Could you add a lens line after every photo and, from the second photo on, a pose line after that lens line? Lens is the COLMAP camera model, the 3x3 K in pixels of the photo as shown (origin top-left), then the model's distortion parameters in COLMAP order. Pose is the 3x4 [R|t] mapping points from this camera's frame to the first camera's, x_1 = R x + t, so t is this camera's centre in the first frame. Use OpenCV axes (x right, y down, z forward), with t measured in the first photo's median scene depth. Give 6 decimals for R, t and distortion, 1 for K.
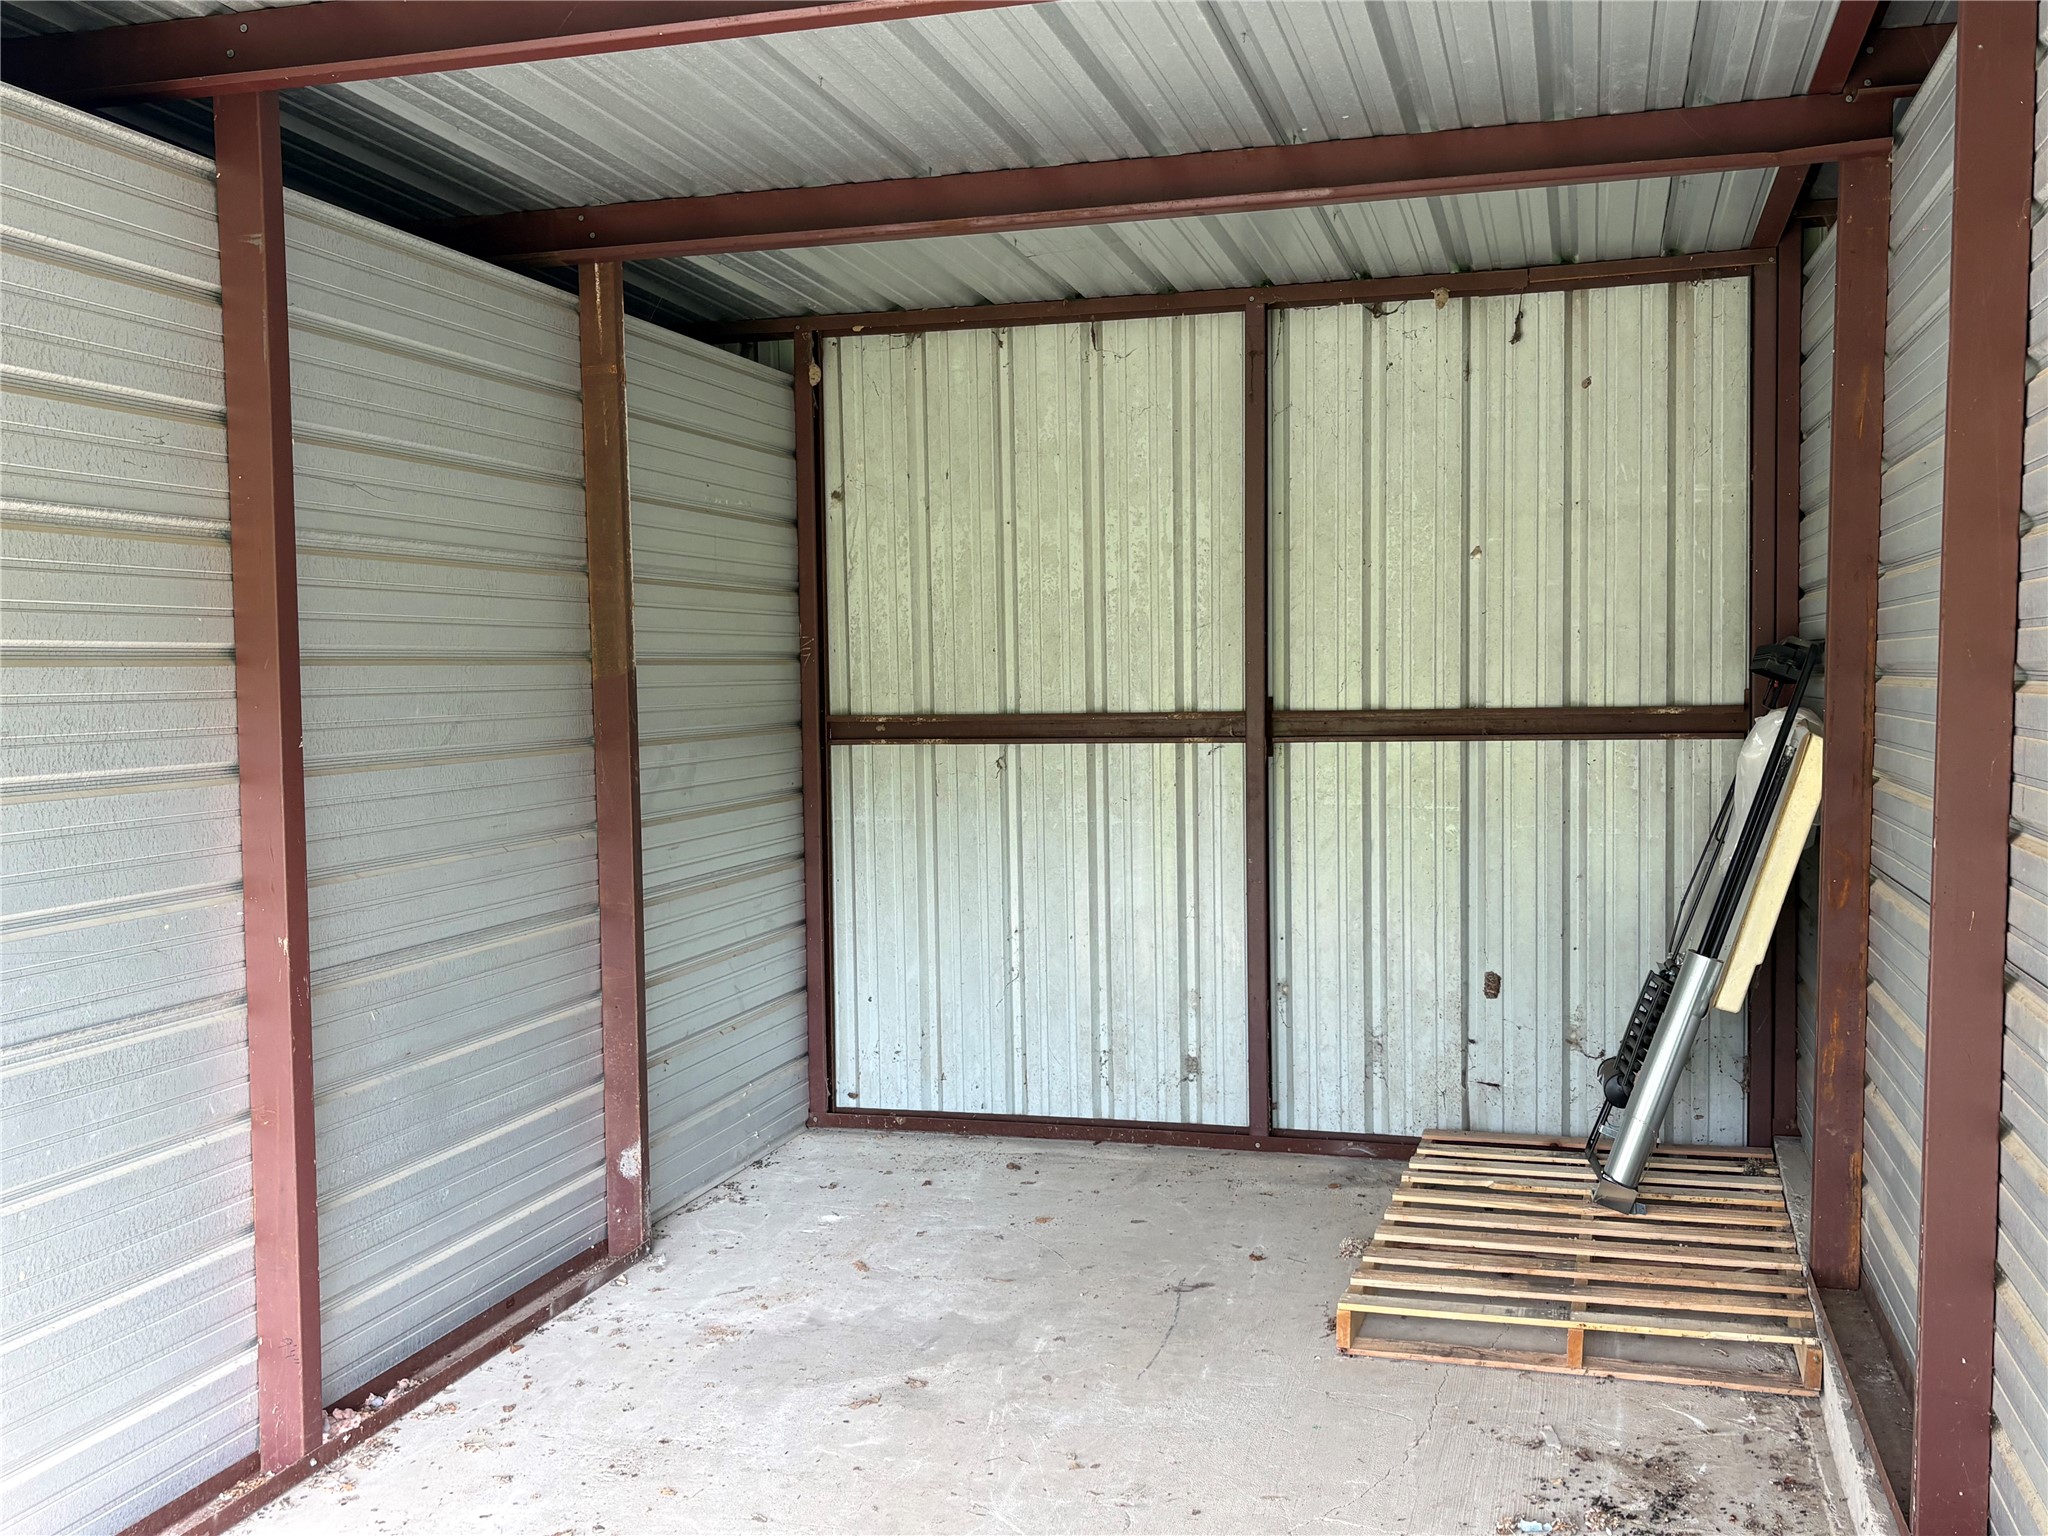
lens RADIAL K [[1930.8, 0, 1025.8], [0, 1930.8, 777.0], [0, 0, 1]] dist [0.005401, 0.000000]
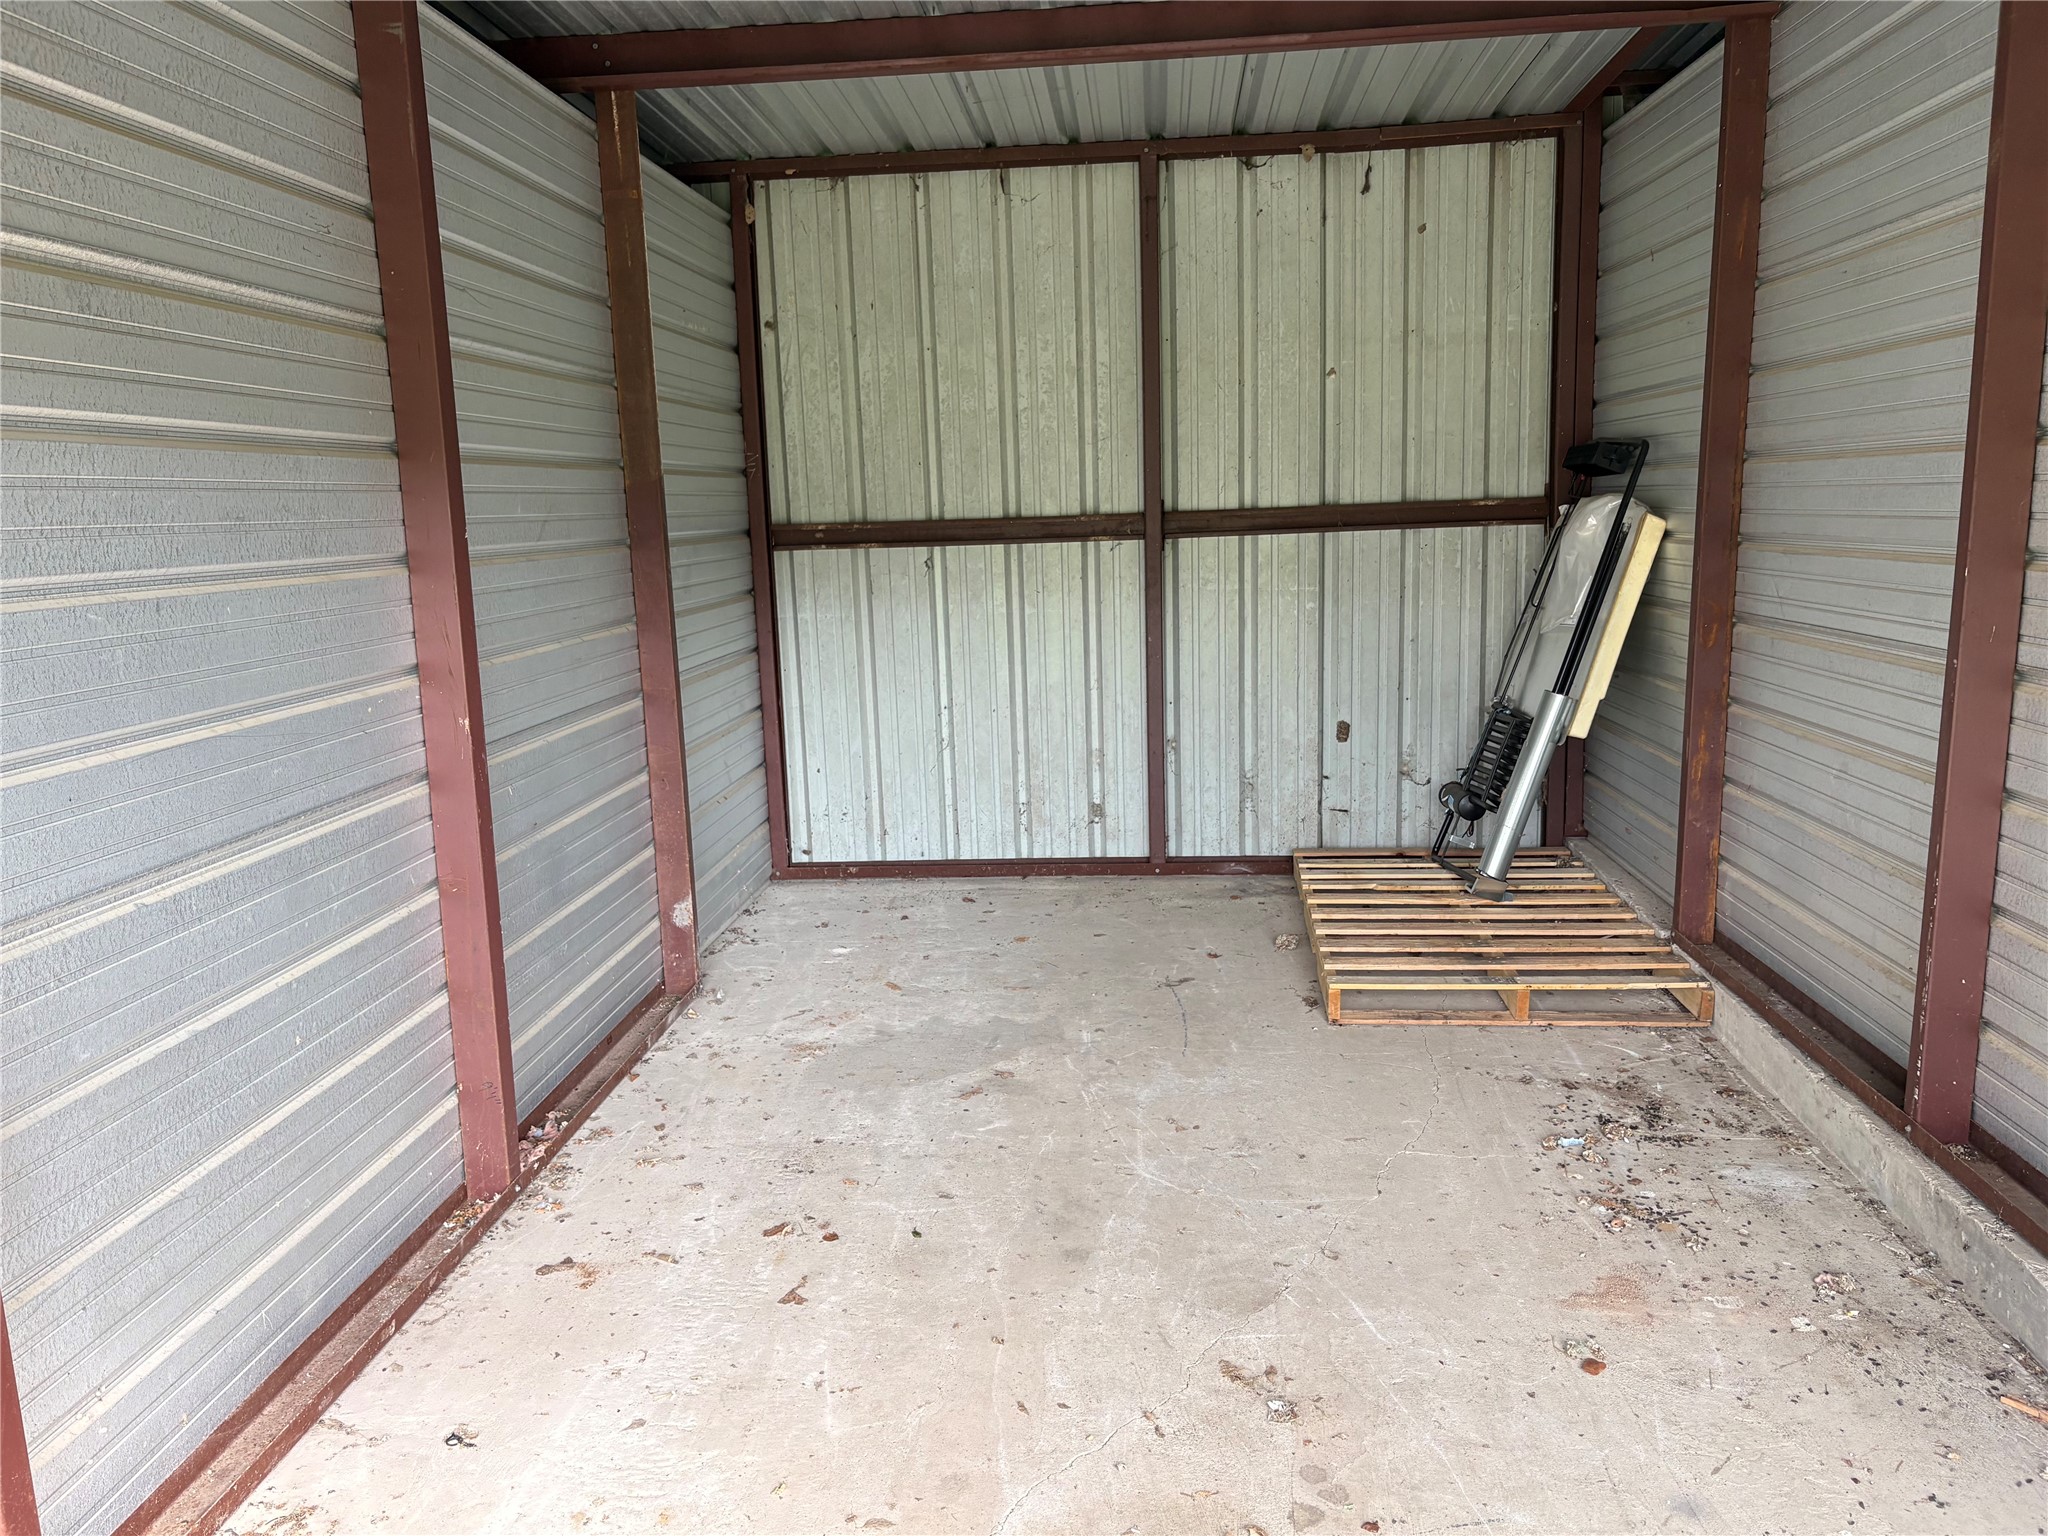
lens RADIAL K [[1566.1, 0, 1019.2], [0, 1566.1, 773.5], [0, 0, 1]] dist [0.030584, -0.029694]
pose [[0.981429, -0.048686, 0.185546, -0.154670], [0.027780, 0.993132, 0.113651, 0.014782], [-0.189805, -0.106386, 0.976041, 0.056594]]
